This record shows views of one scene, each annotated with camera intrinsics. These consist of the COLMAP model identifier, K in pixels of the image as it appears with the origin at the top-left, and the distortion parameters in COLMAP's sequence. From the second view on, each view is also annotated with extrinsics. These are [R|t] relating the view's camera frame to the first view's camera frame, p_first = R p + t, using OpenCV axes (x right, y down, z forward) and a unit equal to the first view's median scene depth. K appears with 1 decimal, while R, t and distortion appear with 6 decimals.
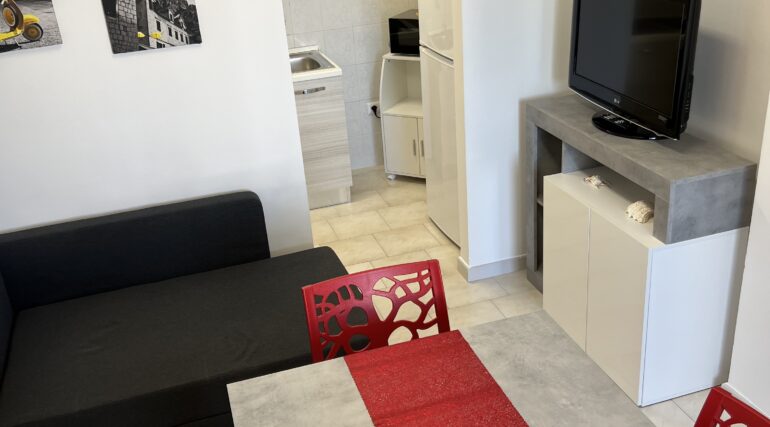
lens RADIAL K [[754.7, 0, 389.2], [0, 754.7, 248.4], [0, 0, 1]] dist [-0.007010, 0.000000]
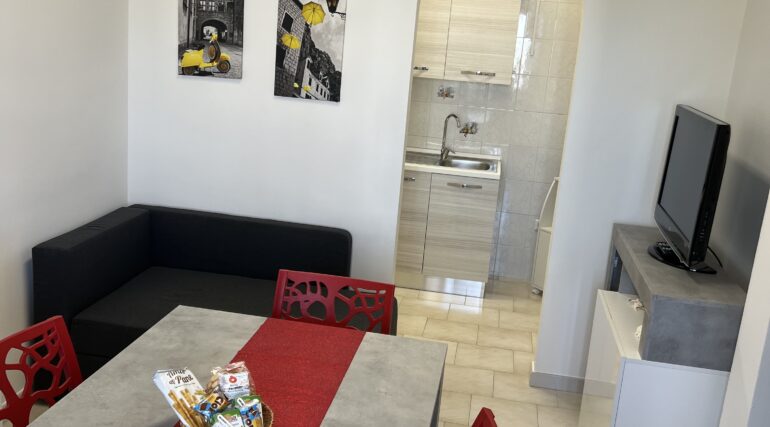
lens RADIAL K [[754.7, 0, 370.0], [0, 754.7, 238.0], [0, 0, 1]] dist [0.017606, 0.000000]
pose [[0.875631, 0.259047, -0.407634, 0.382071], [-0.336143, 0.932905, -0.129211, 0.086760], [0.346812, 0.250164, 0.903958, -0.062490]]
